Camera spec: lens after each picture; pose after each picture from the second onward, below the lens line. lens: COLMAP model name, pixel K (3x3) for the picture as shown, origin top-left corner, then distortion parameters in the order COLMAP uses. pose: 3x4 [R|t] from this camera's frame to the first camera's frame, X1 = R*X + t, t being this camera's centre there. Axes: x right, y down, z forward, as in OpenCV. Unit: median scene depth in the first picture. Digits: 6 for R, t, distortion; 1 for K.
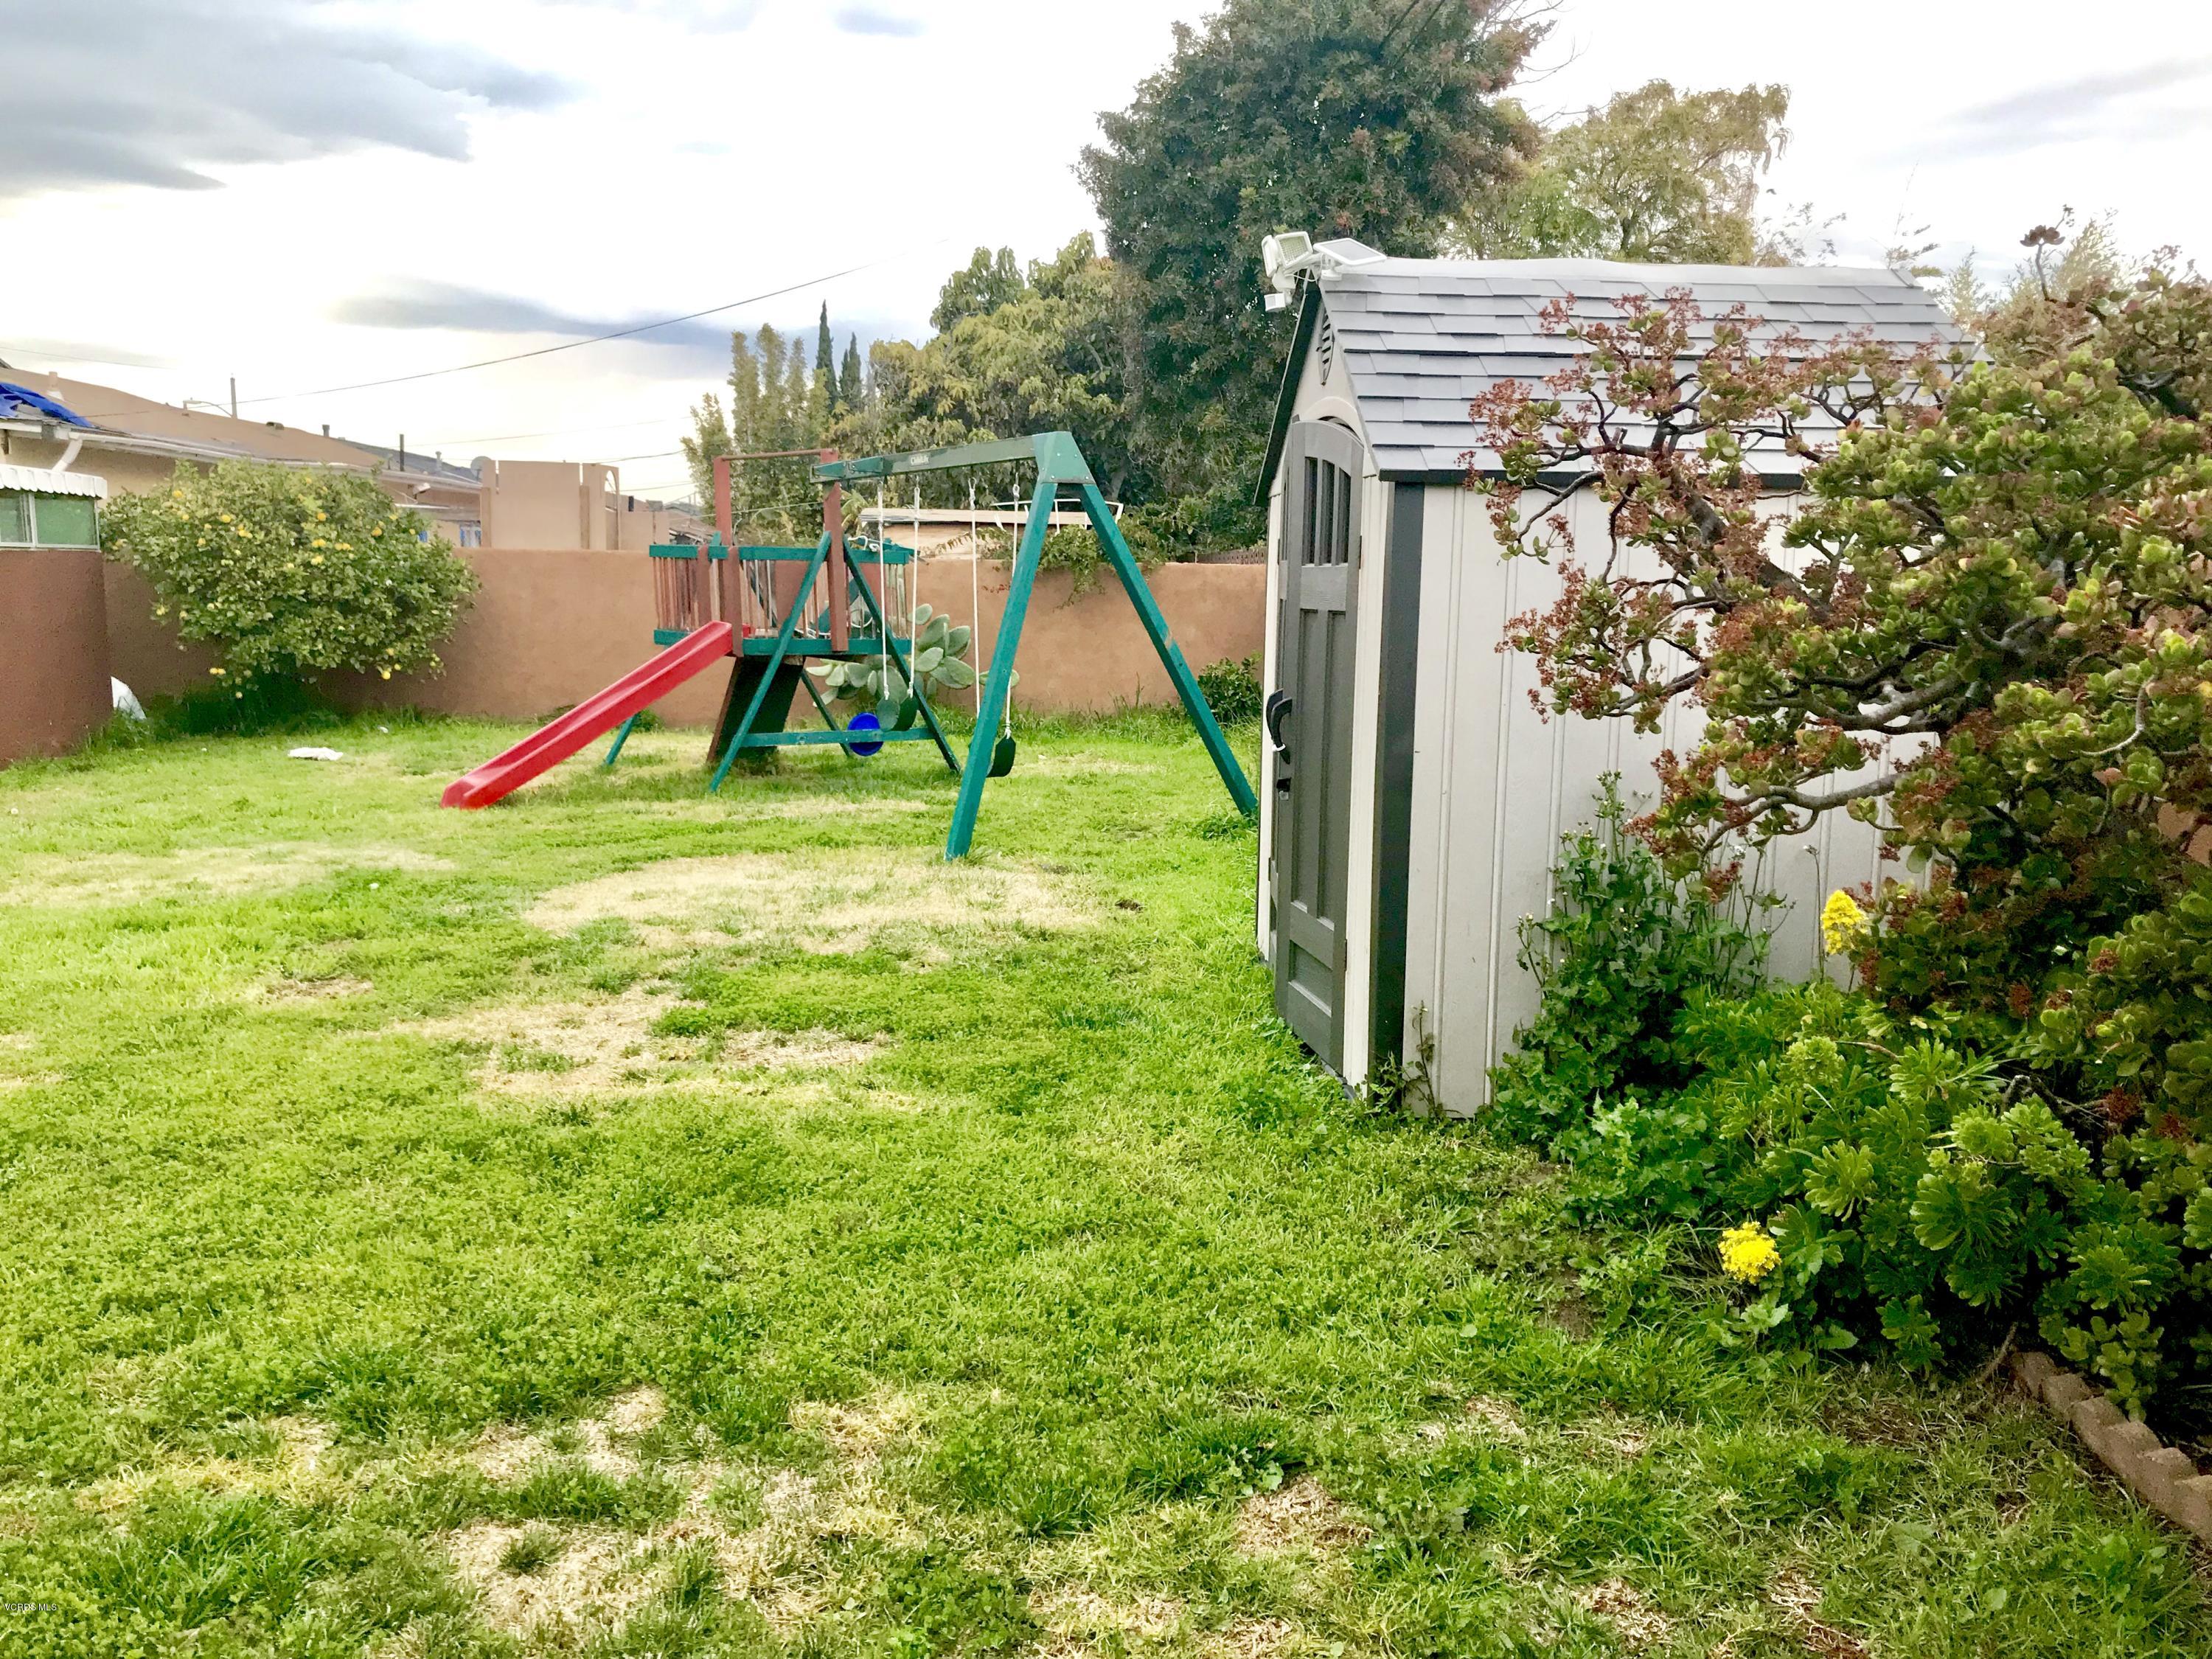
lens RADIAL K [[1811.8, 0, 1102.3], [0, 1811.8, 825.4], [0, 0, 1]] dist [0.067348, -0.093631]
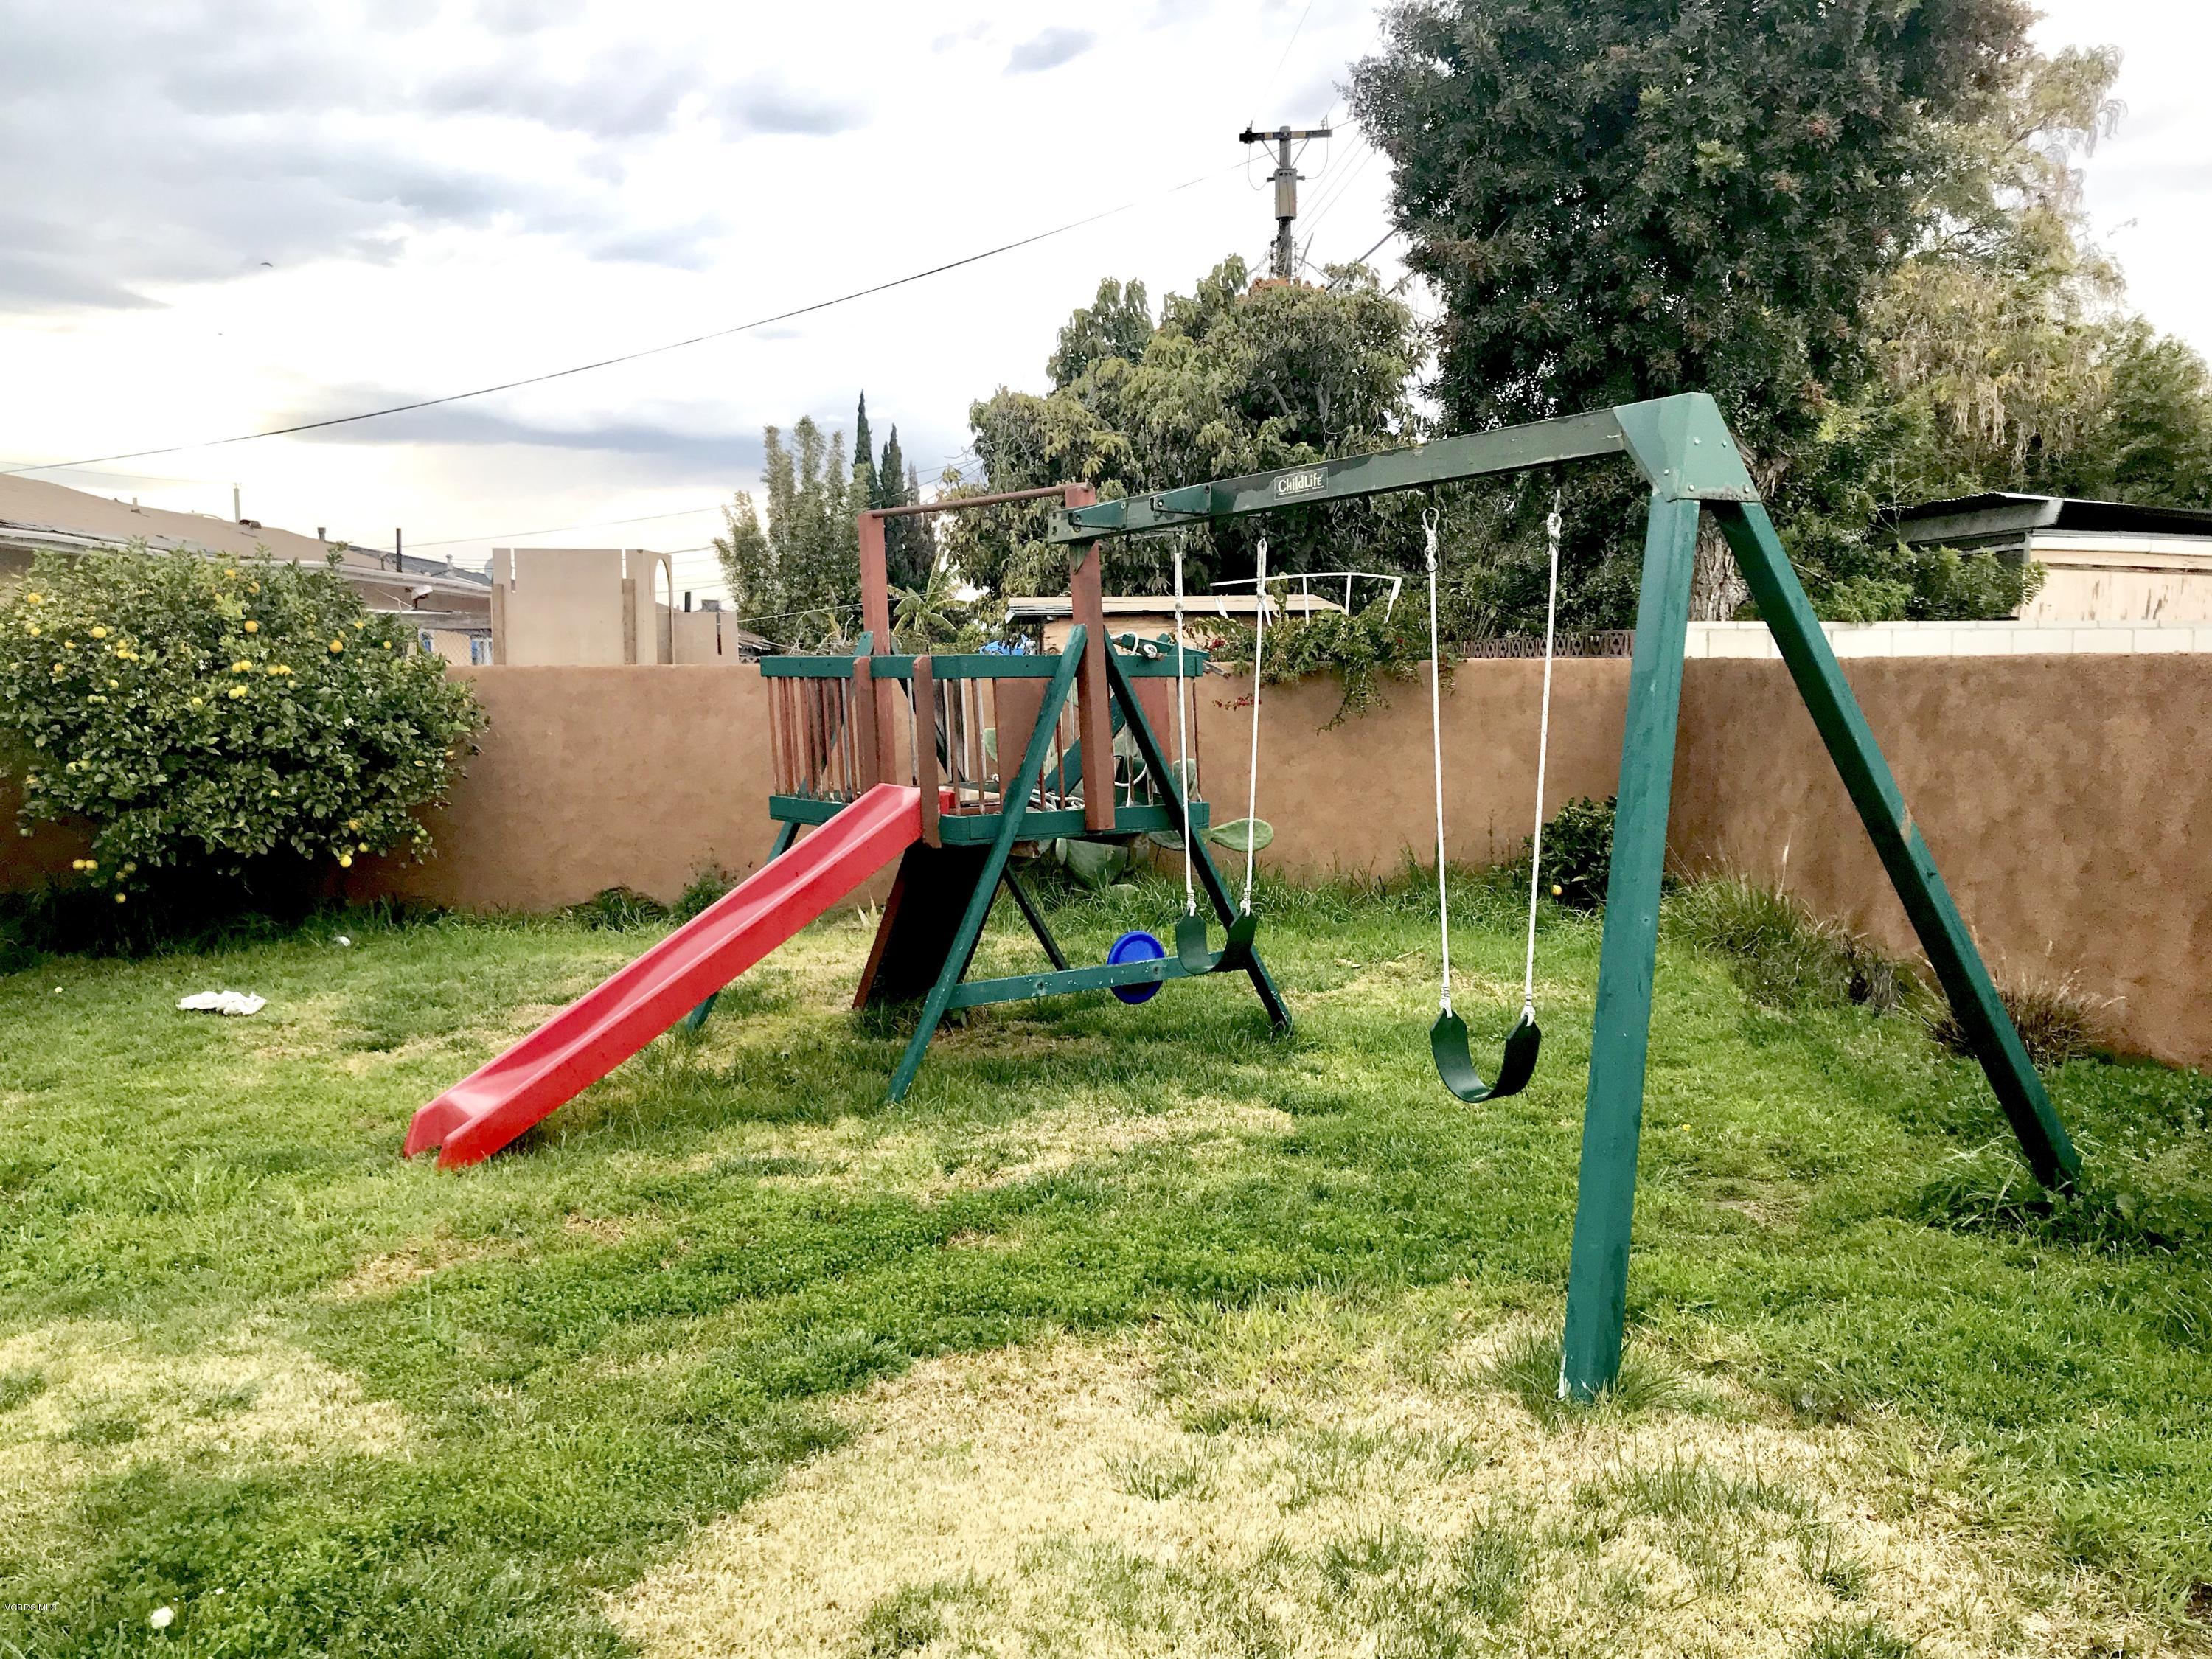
lens RADIAL K [[1811.8, 0, 1102.3], [0, 1811.8, 825.4], [0, 0, 1]] dist [0.067348, -0.093631]
pose [[0.999664, -0.023750, -0.010368, -0.110213], [0.023173, 0.998347, -0.052590, -0.053563], [0.011600, 0.052332, 0.998562, 0.339462]]
